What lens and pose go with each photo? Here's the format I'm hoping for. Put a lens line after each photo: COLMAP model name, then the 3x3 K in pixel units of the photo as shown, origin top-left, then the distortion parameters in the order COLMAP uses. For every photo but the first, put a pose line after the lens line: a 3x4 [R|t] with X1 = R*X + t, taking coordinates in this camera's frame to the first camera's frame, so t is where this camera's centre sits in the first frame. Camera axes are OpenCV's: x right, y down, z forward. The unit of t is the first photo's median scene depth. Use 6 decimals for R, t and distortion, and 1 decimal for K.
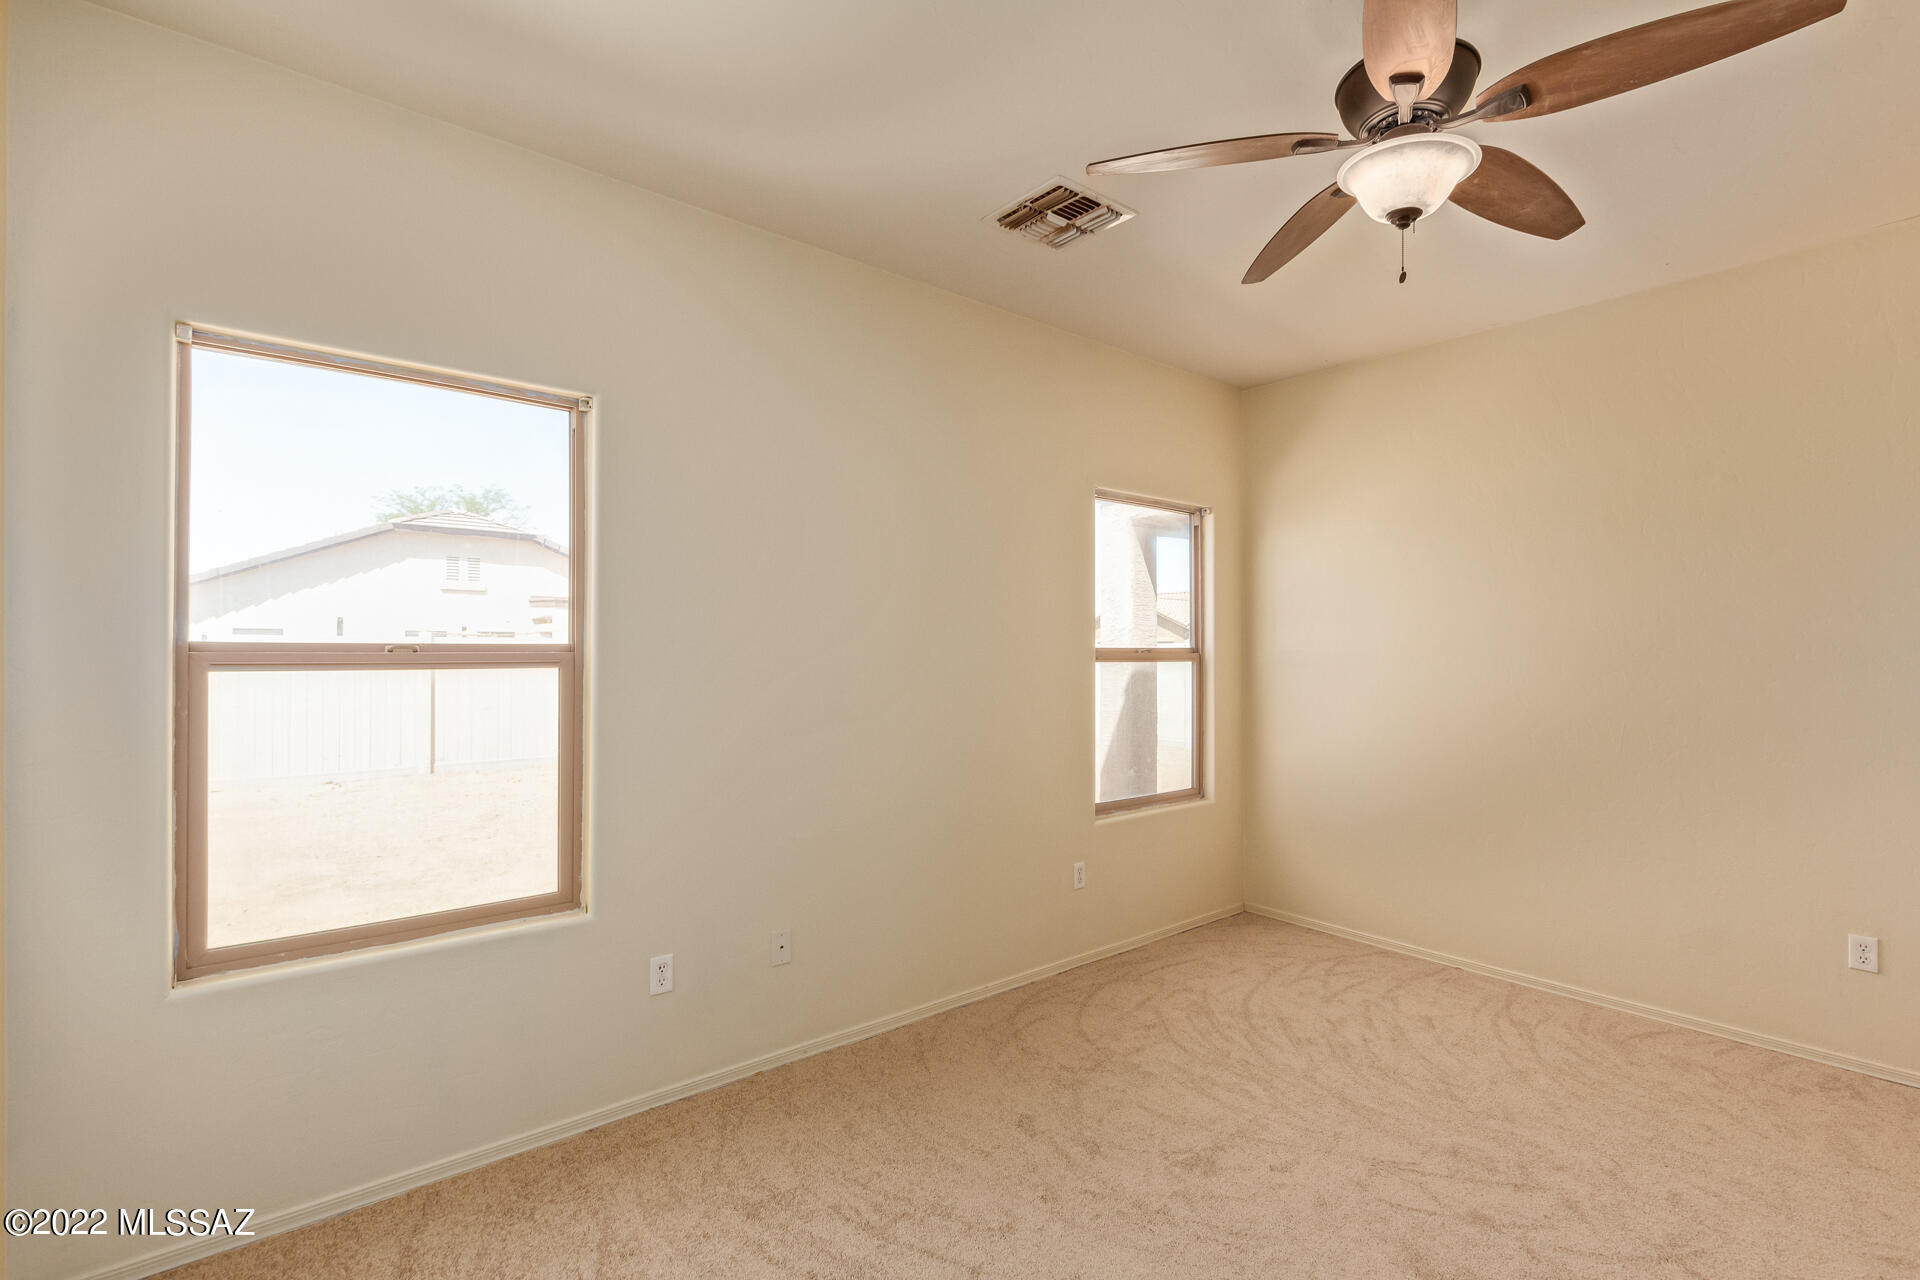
lens RADIAL K [[884.0, 0, 963.7], [0, 884.0, 648.7], [0, 0, 1]] dist [0.004904, -0.001948]
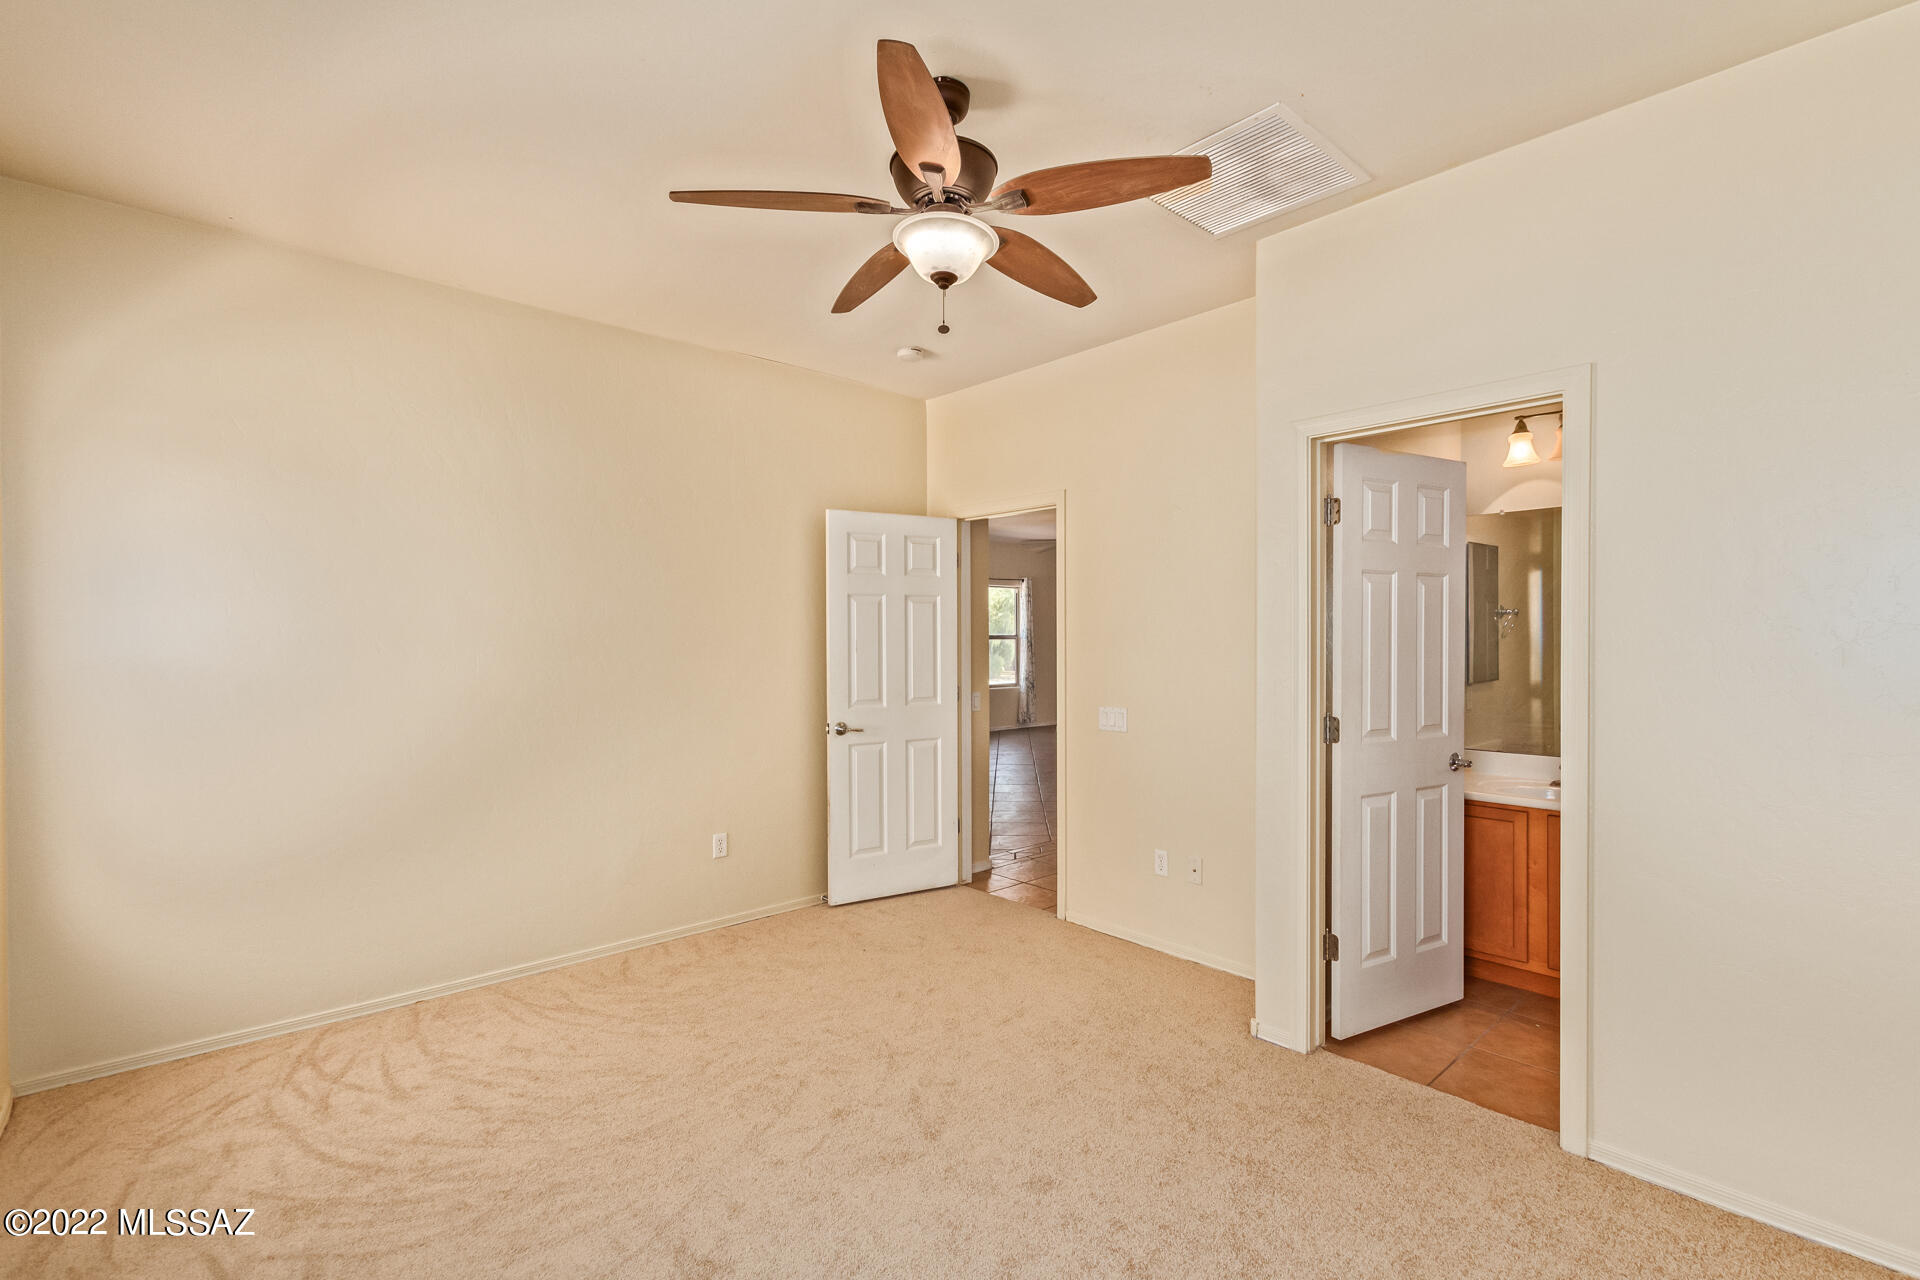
lens RADIAL K [[884.0, 0, 973.1], [0, 884.0, 640.0], [0, 0, 1]] dist [0.004904, -0.001948]
pose [[-0.079743, 0.001941, 0.996814, -0.400066], [-0.002099, 0.999996, -0.002115, 0.005192], [-0.996813, -0.002261, -0.079739, 0.589784]]
